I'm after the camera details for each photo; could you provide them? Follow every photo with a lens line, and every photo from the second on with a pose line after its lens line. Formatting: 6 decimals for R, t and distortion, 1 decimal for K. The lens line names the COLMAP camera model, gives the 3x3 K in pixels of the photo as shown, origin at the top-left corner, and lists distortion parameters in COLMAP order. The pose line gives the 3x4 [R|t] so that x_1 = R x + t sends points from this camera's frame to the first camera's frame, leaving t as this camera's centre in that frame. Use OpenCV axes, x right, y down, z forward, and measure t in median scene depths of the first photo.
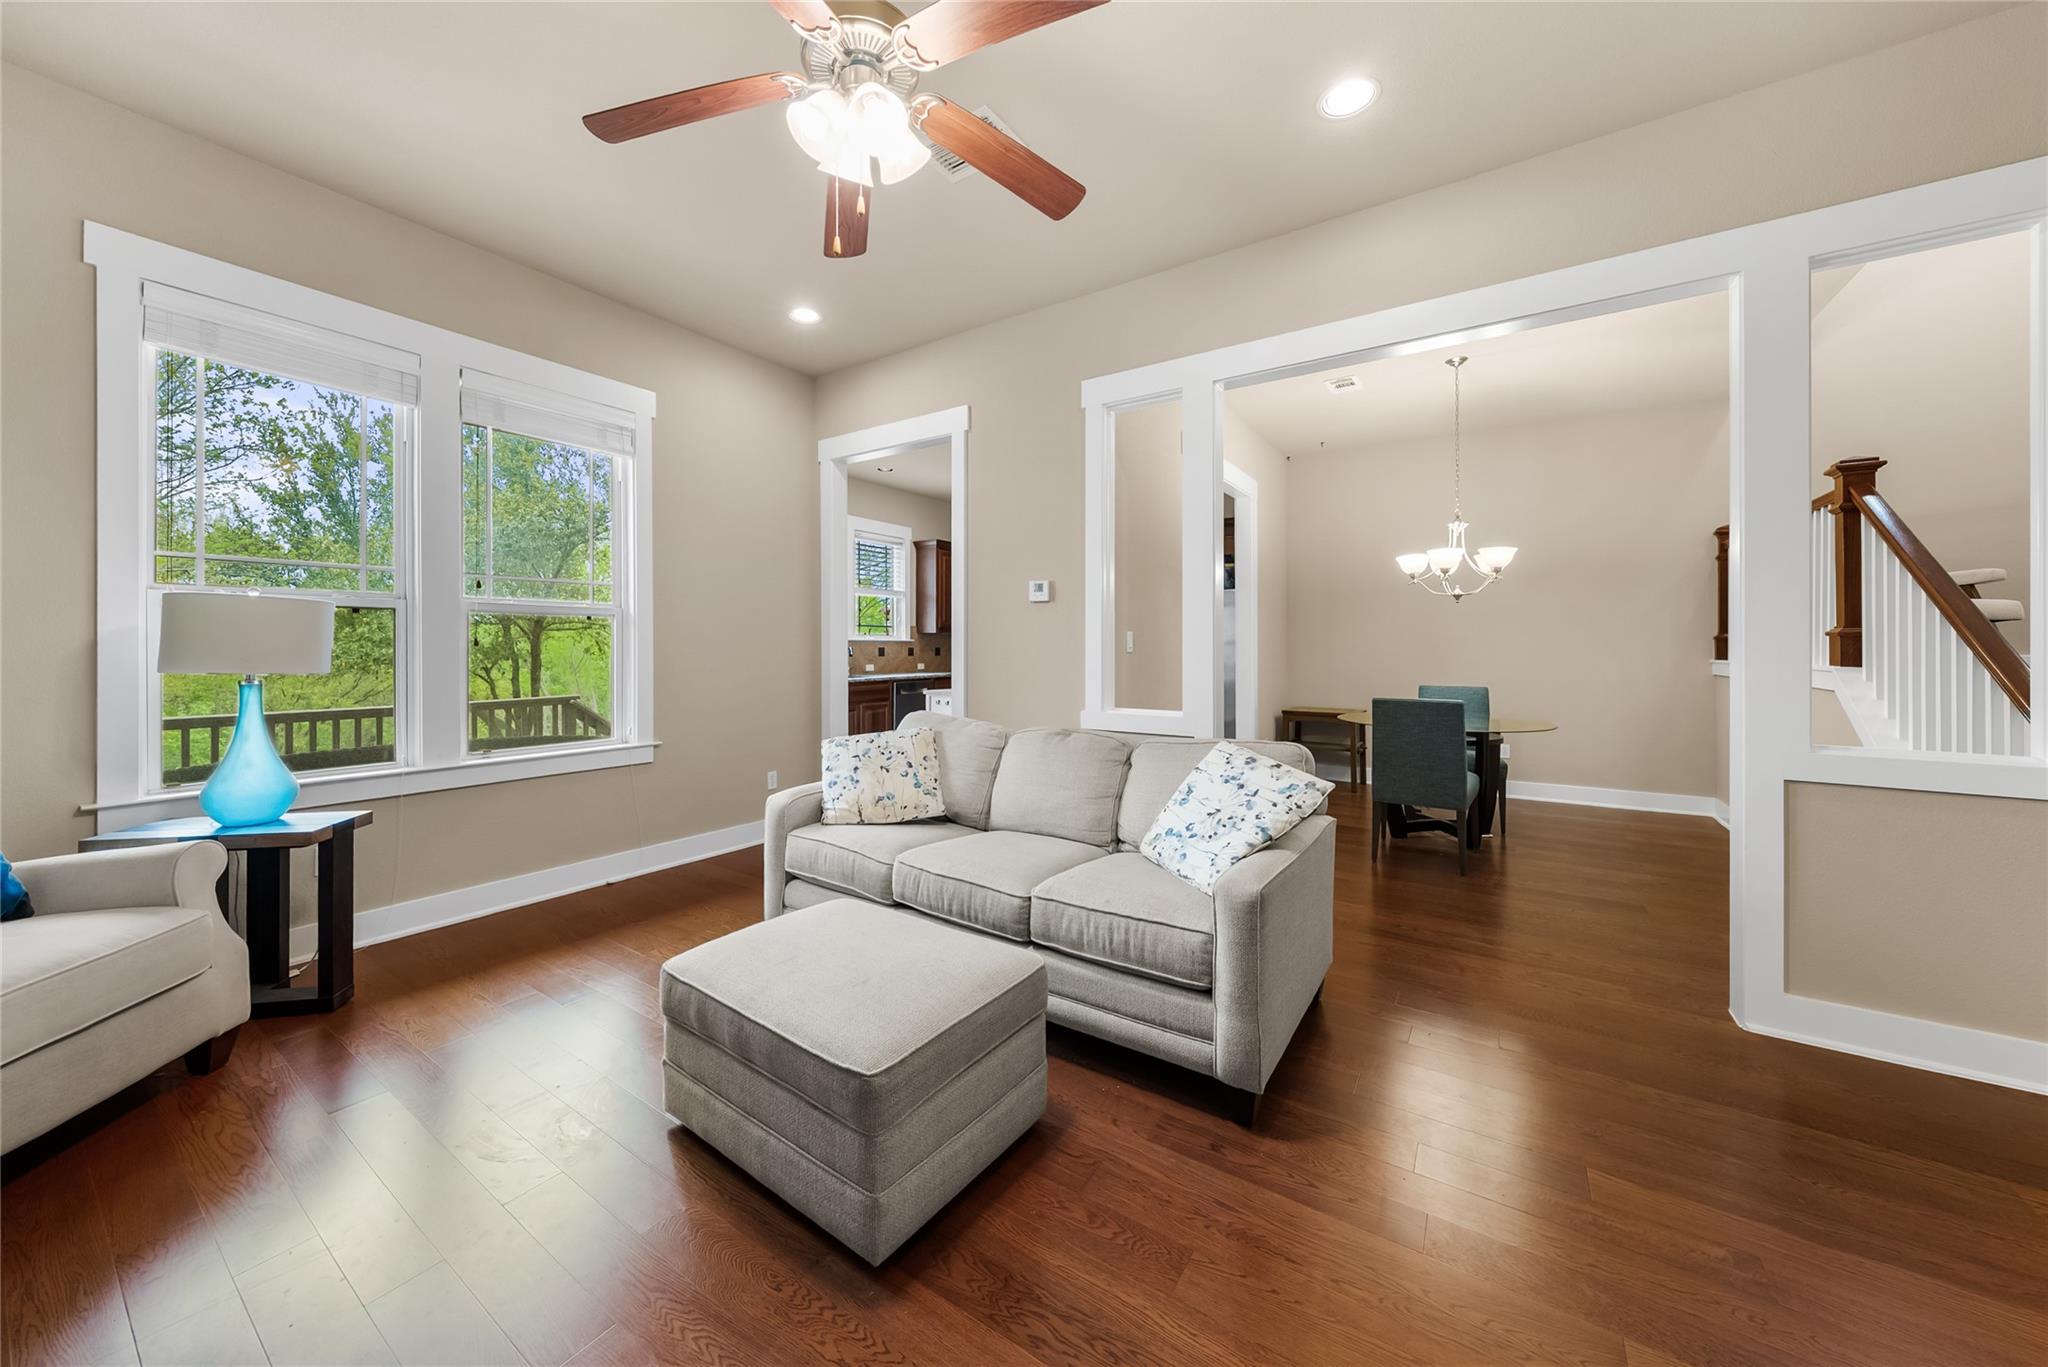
lens RADIAL K [[716.1, 0, 1008.7], [0, 716.1, 647.1], [0, 0, 1]] dist [-0.000344, -0.000121]
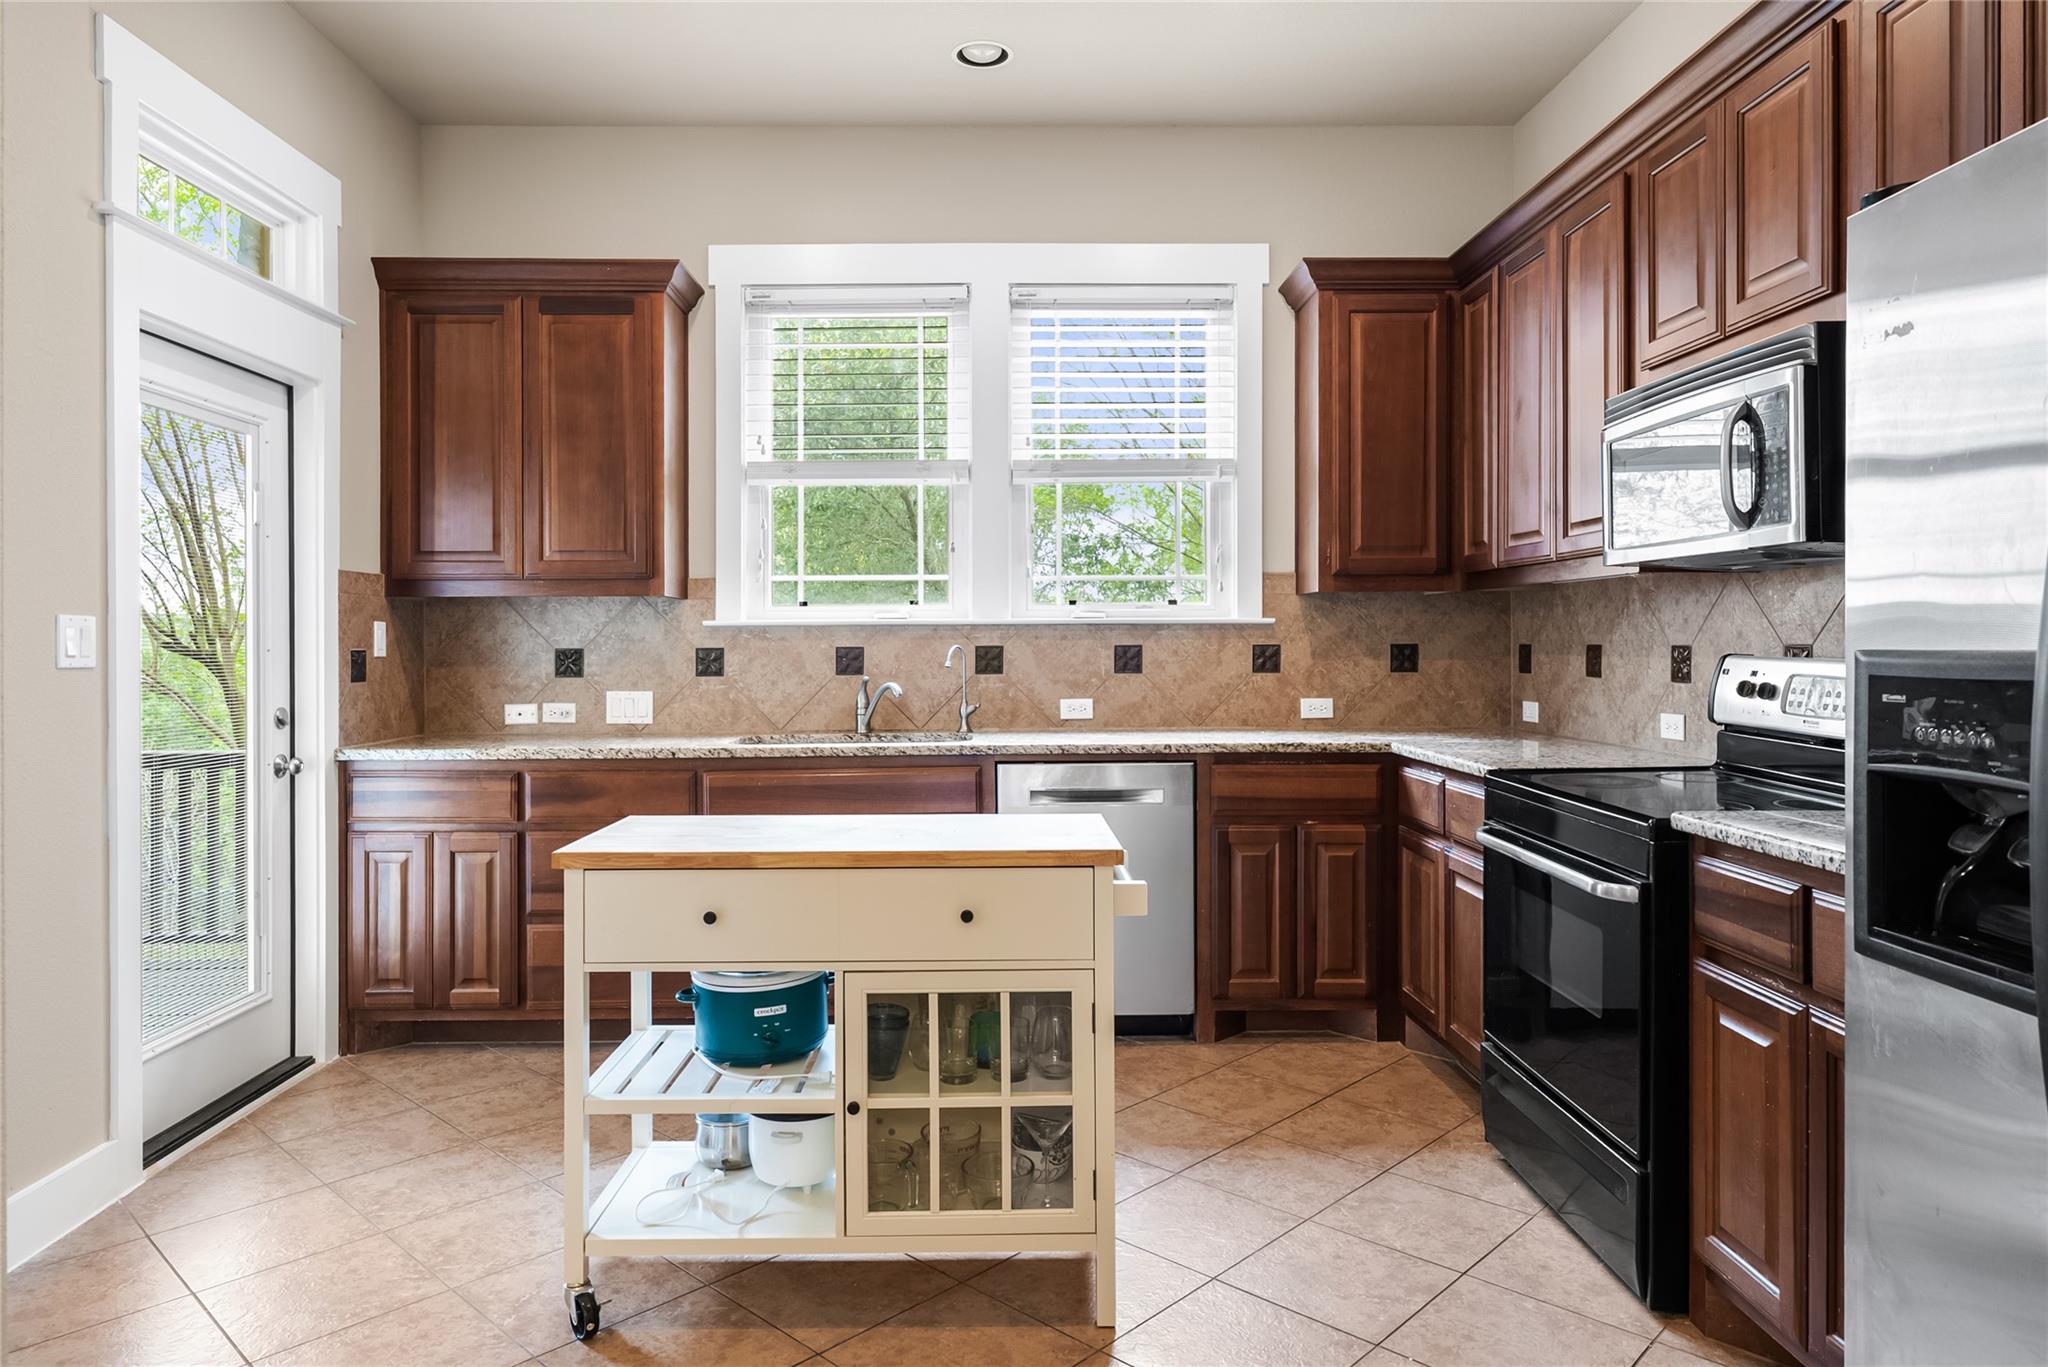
lens RADIAL K [[1283.4, 0, 1010.8], [0, 1283.4, 644.6], [0, 0, 1]] dist [0.004385, 0.001886]
pose [[0.576659, -0.004890, -0.816970, 0.433004], [0.007762, 0.999970, -0.000507, 0.000346], [0.816948, -0.006048, 0.576680, 1.093374]]
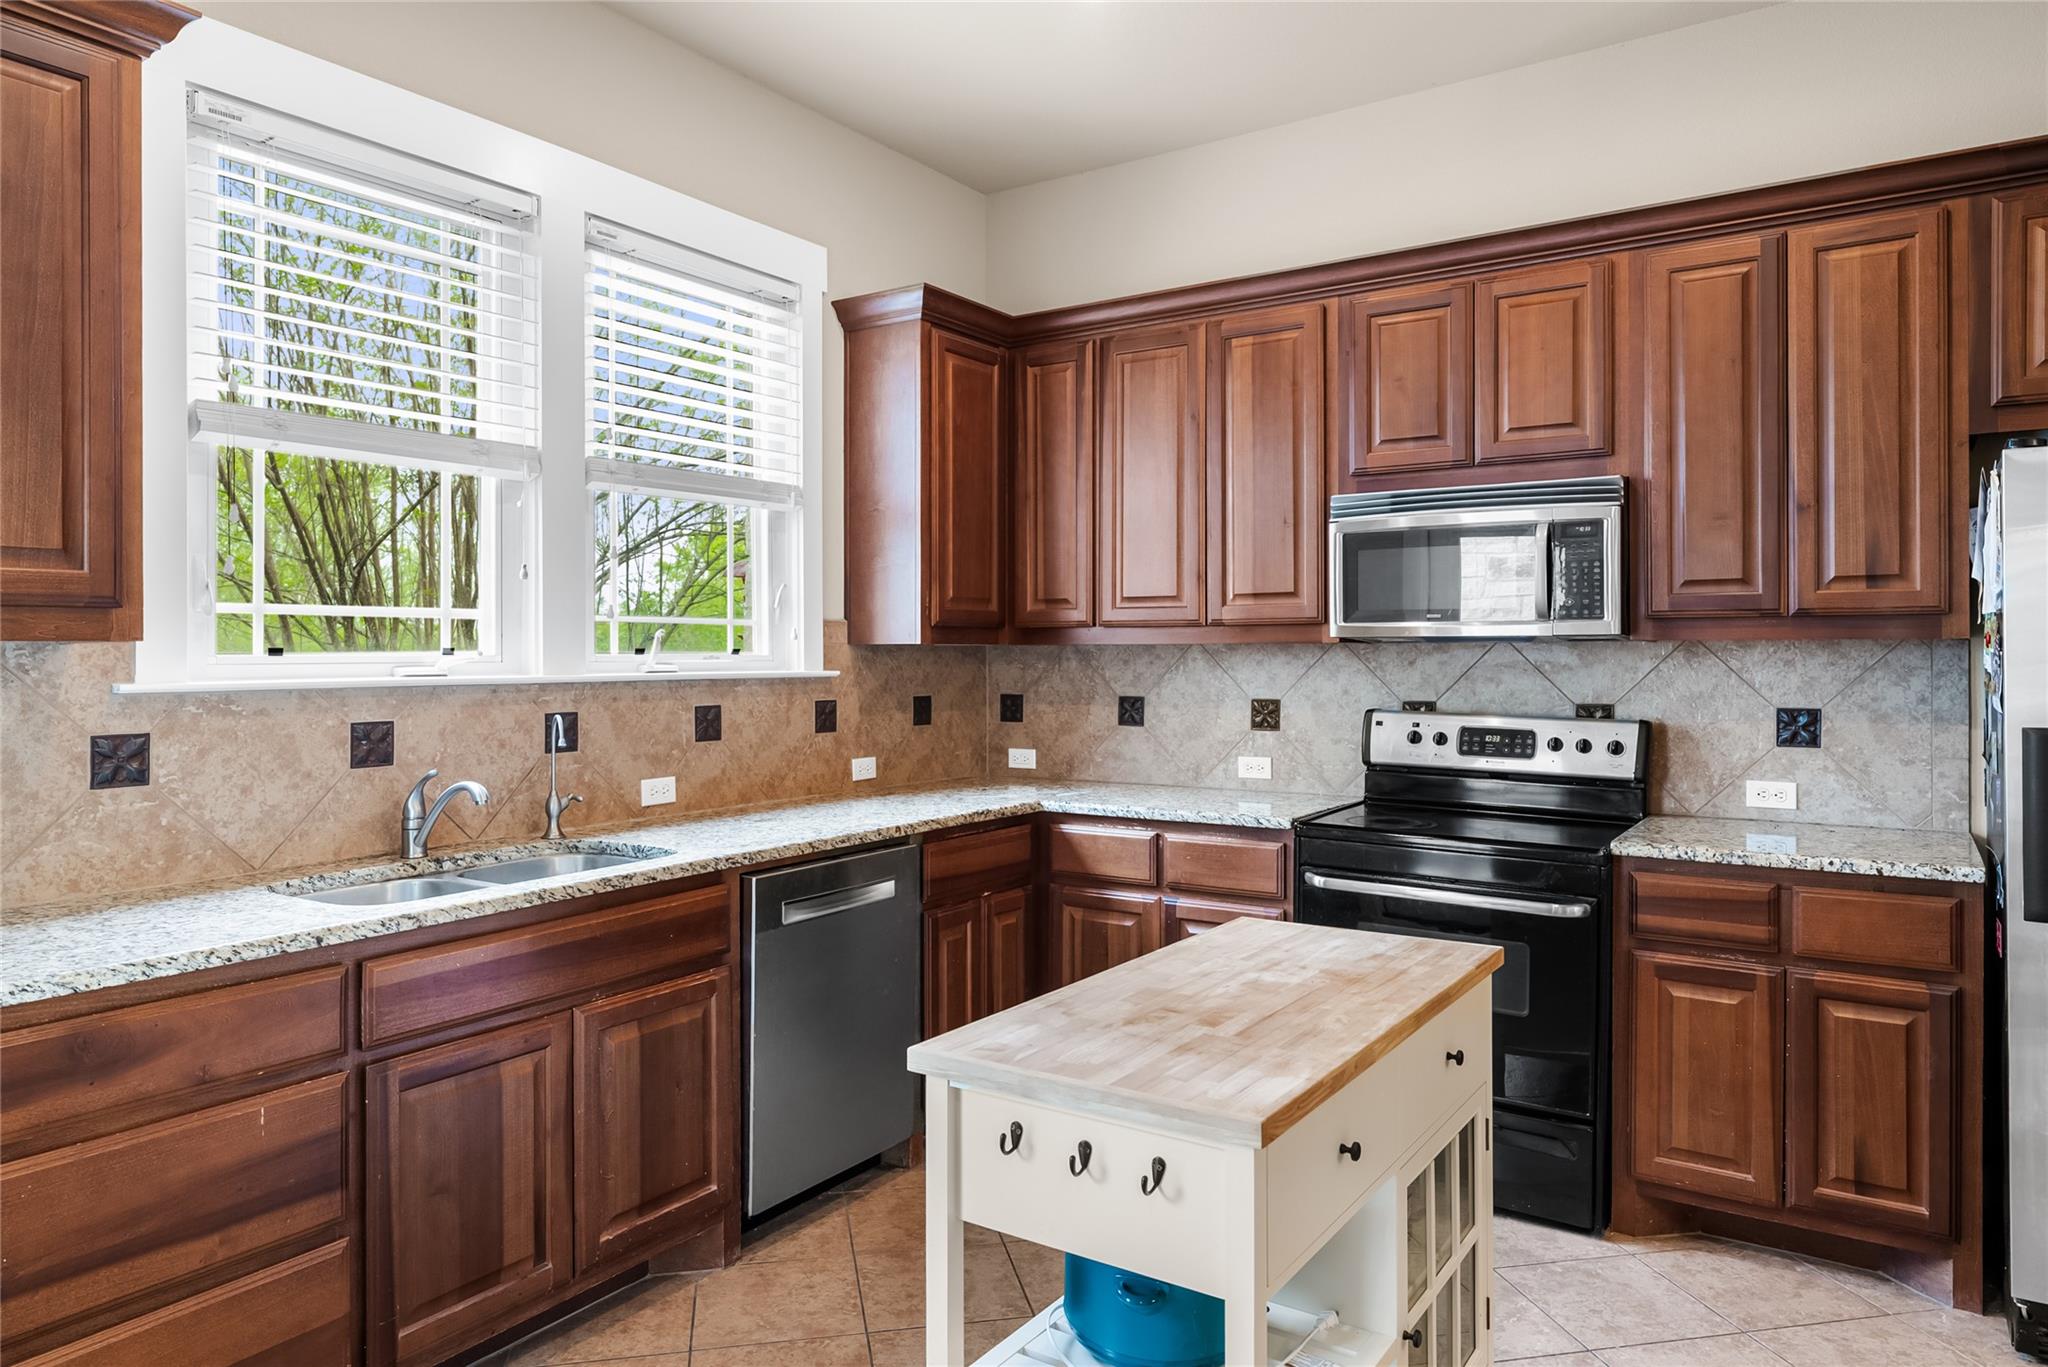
lens RADIAL K [[1316.3, 0, 1013.7], [0, 1316.3, 652.4], [0, 0, 1]] dist [0.003732, 0.000412]
pose [[0.999953, -0.006301, 0.007408, -0.128118], [0.006298, 0.999980, 0.000408, -0.030255], [-0.007410, -0.000362, 0.999972, 0.930977]]
